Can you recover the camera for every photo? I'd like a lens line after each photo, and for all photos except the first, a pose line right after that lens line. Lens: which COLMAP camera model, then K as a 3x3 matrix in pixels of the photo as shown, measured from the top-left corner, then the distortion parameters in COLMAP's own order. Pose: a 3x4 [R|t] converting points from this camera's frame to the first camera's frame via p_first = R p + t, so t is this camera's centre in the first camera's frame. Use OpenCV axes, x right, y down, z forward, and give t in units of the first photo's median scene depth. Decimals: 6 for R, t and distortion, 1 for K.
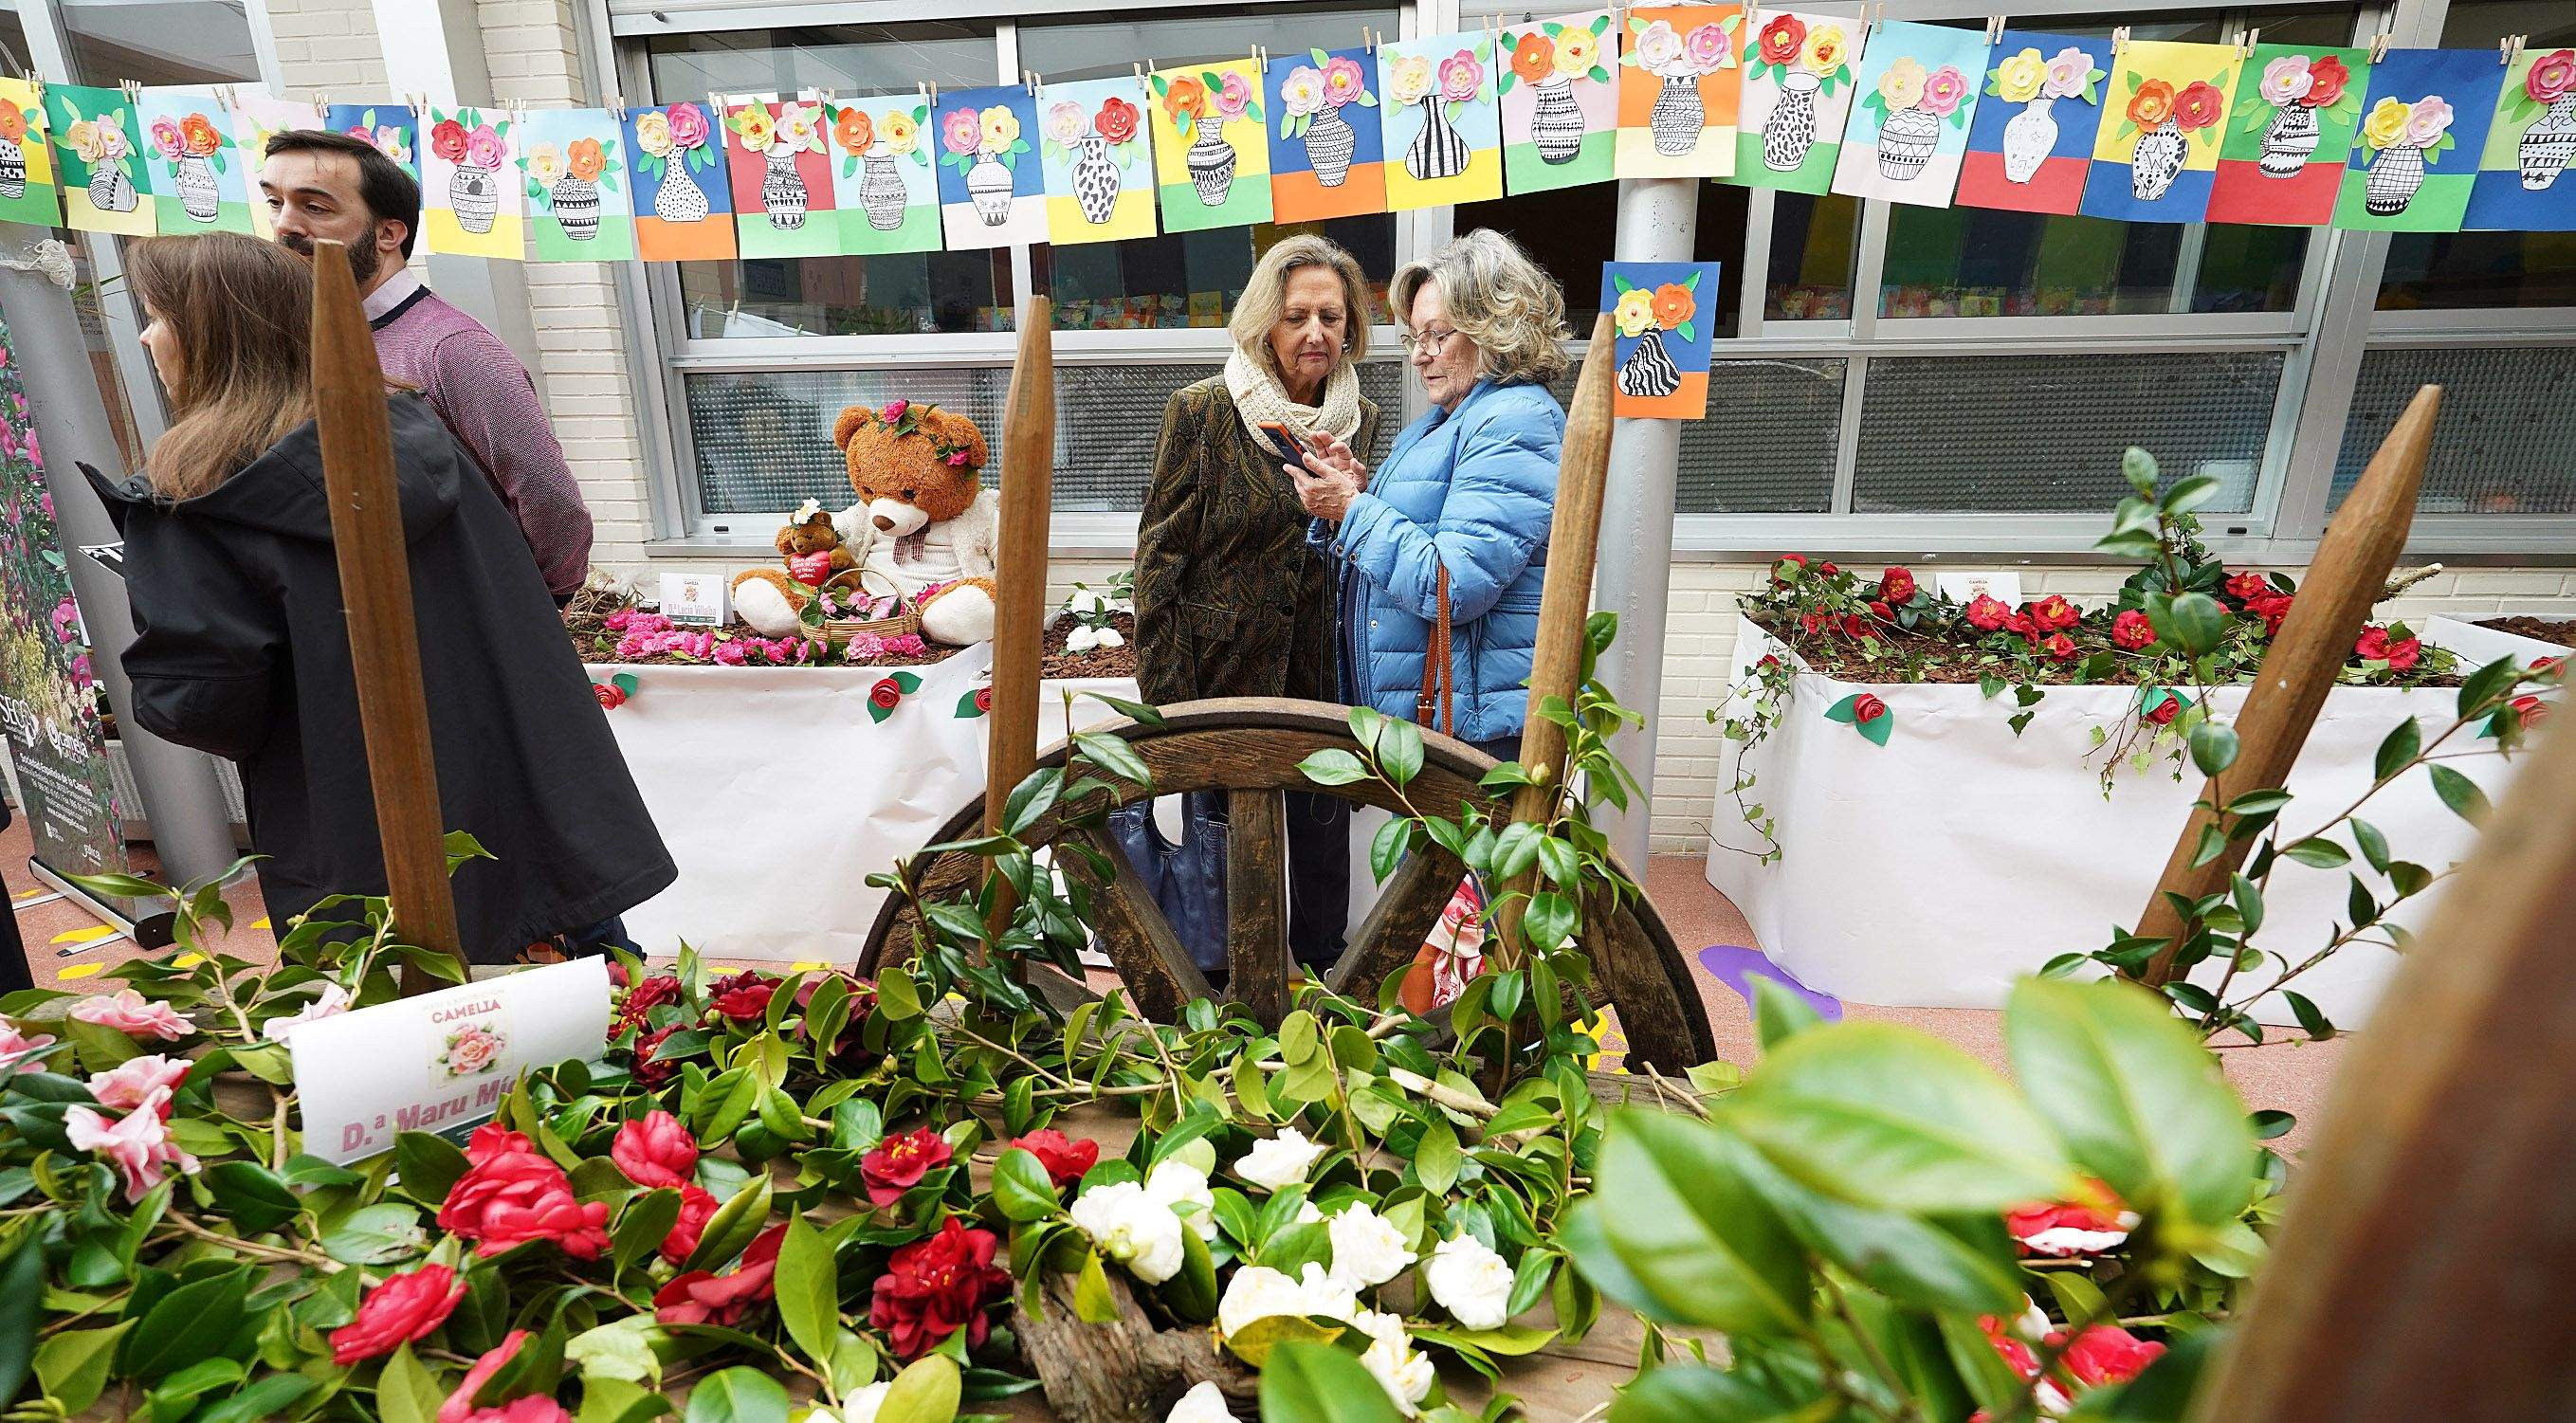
lens RADIAL K [[1143.6, 0, 1299.2], [0, 1143.6, 705.9], [0, 0, 1]] dist [-0.015592, 0.006013]
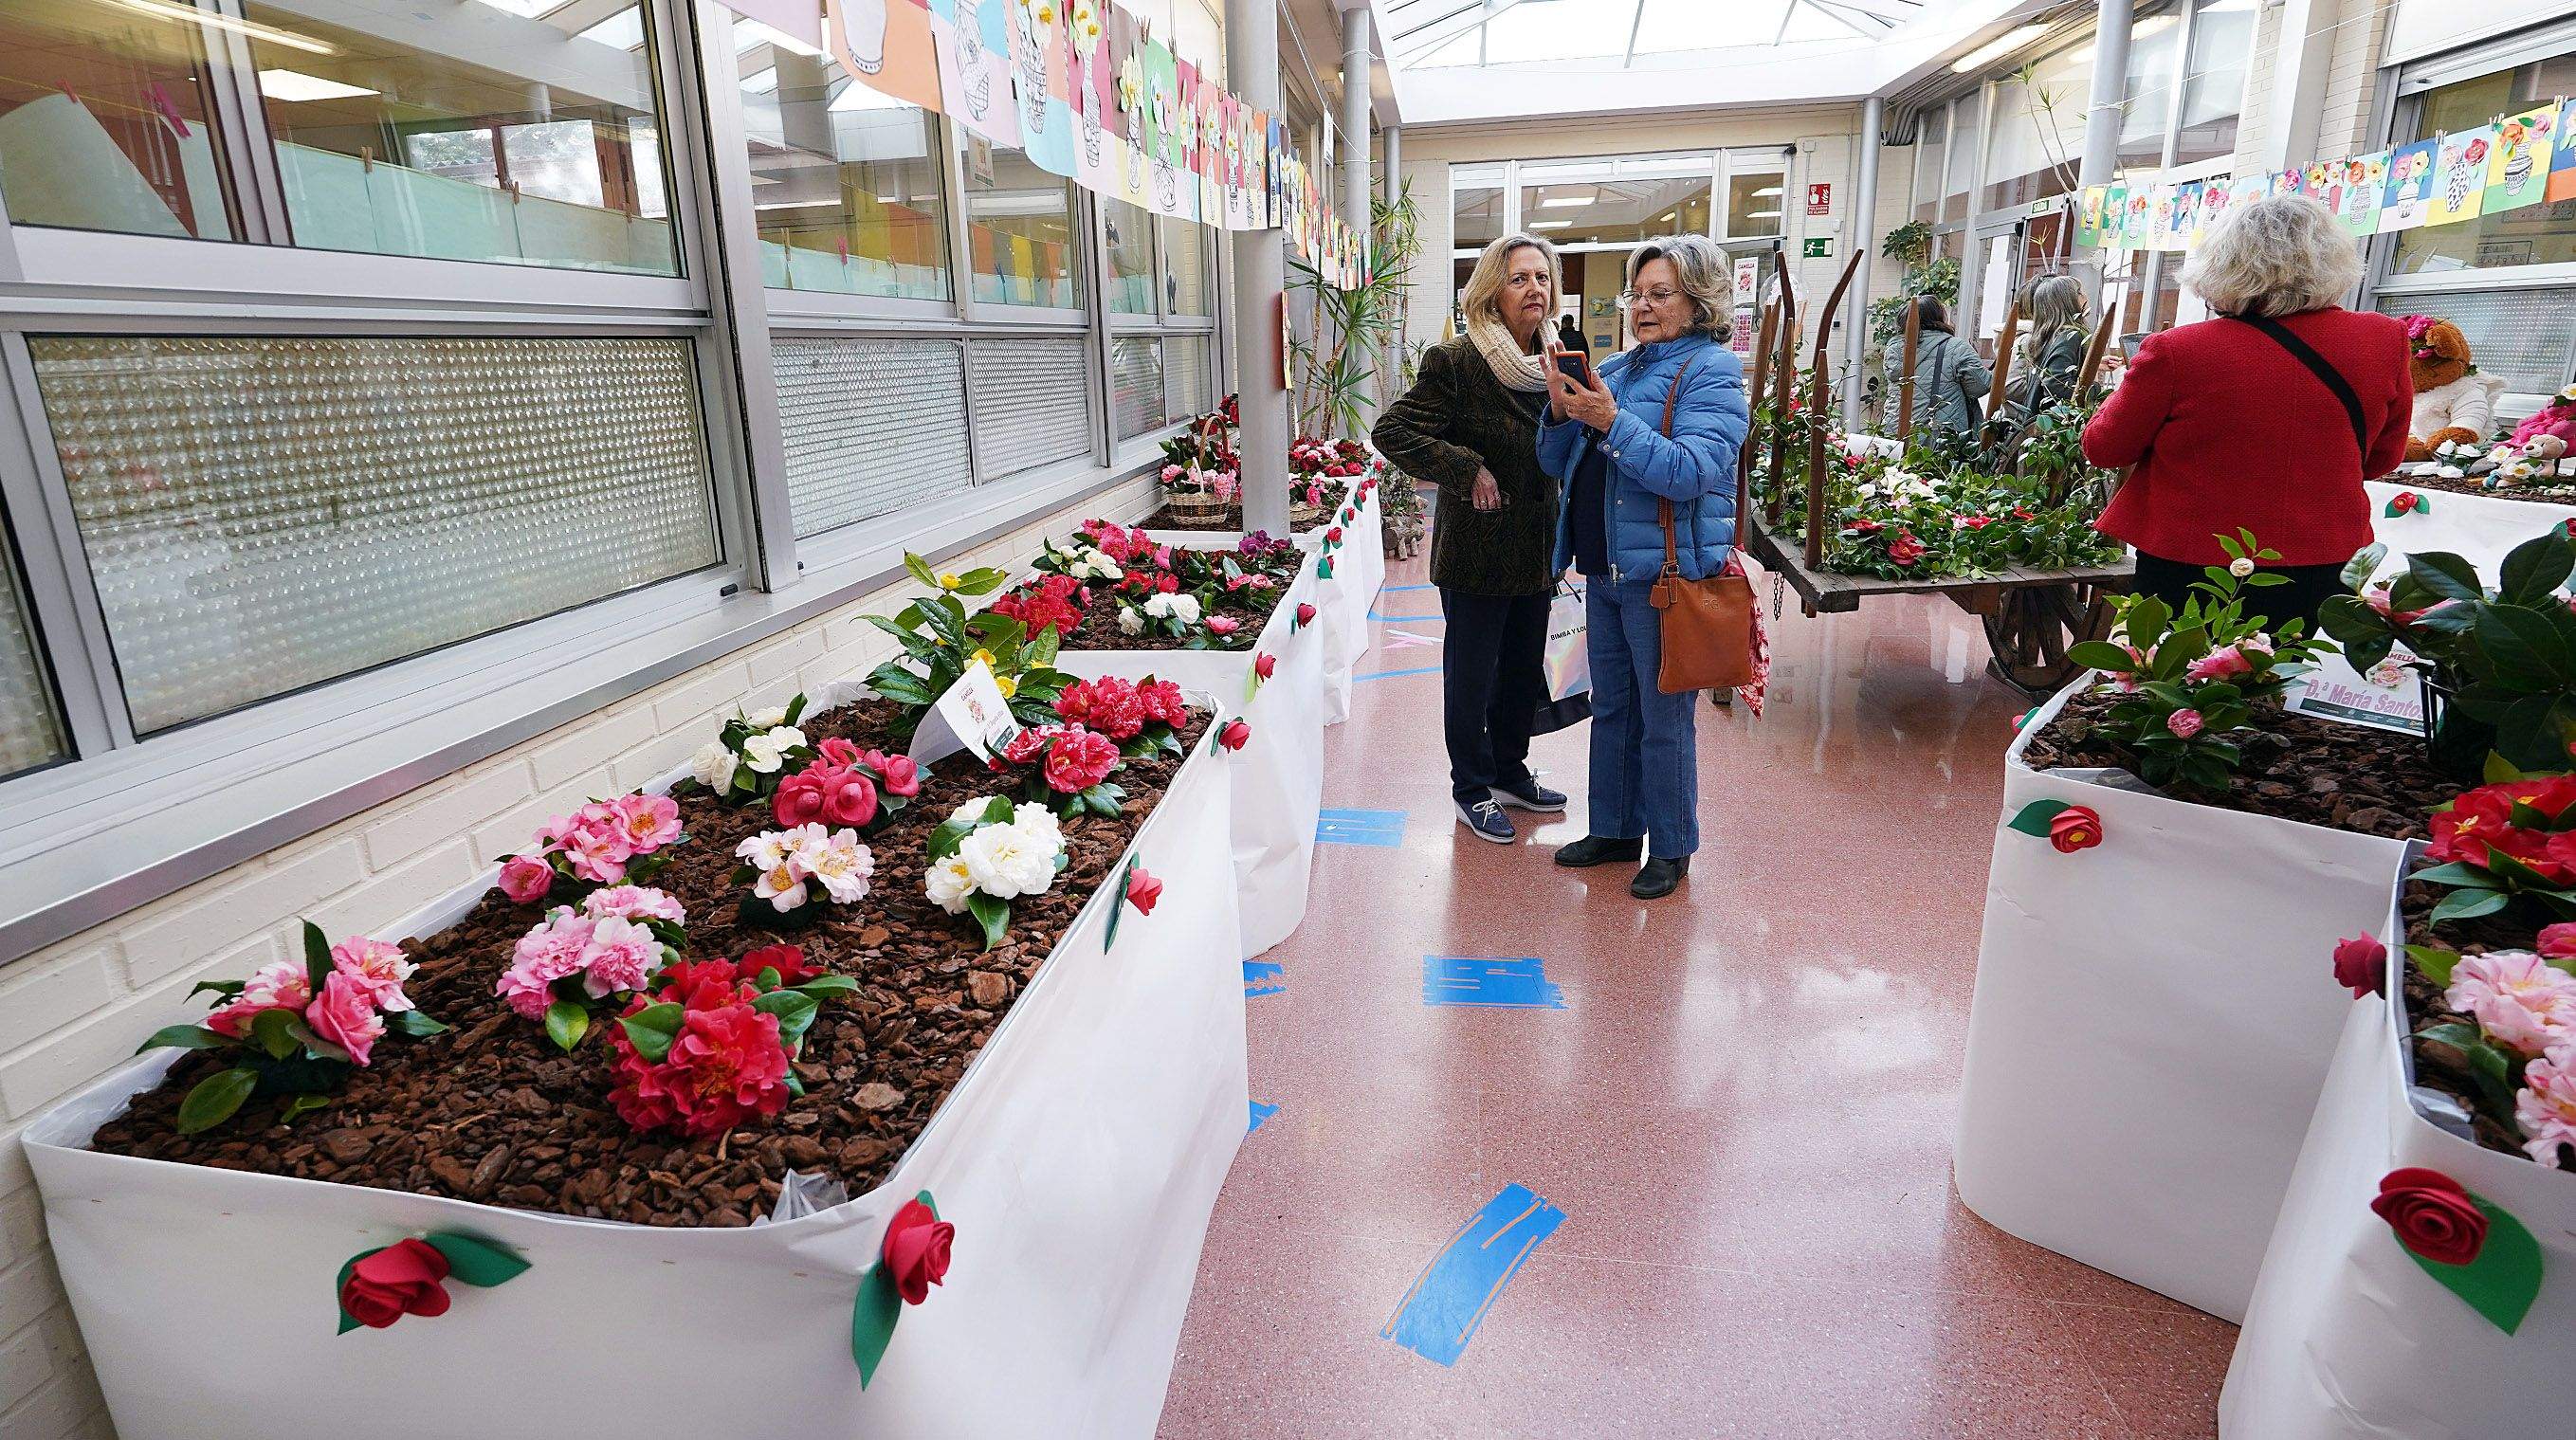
lens RADIAL K [[1180.7, 0, 1255.7], [0, 1180.7, 616.3], [0, 0, 1]] dist [-0.005470, 0.003097]
pose [[-0.058101, 0.239326, -0.969199, 1.800571], [-0.245671, 0.937556, 0.246239, 0.151183], [0.967611, 0.252411, 0.004323, -0.591461]]
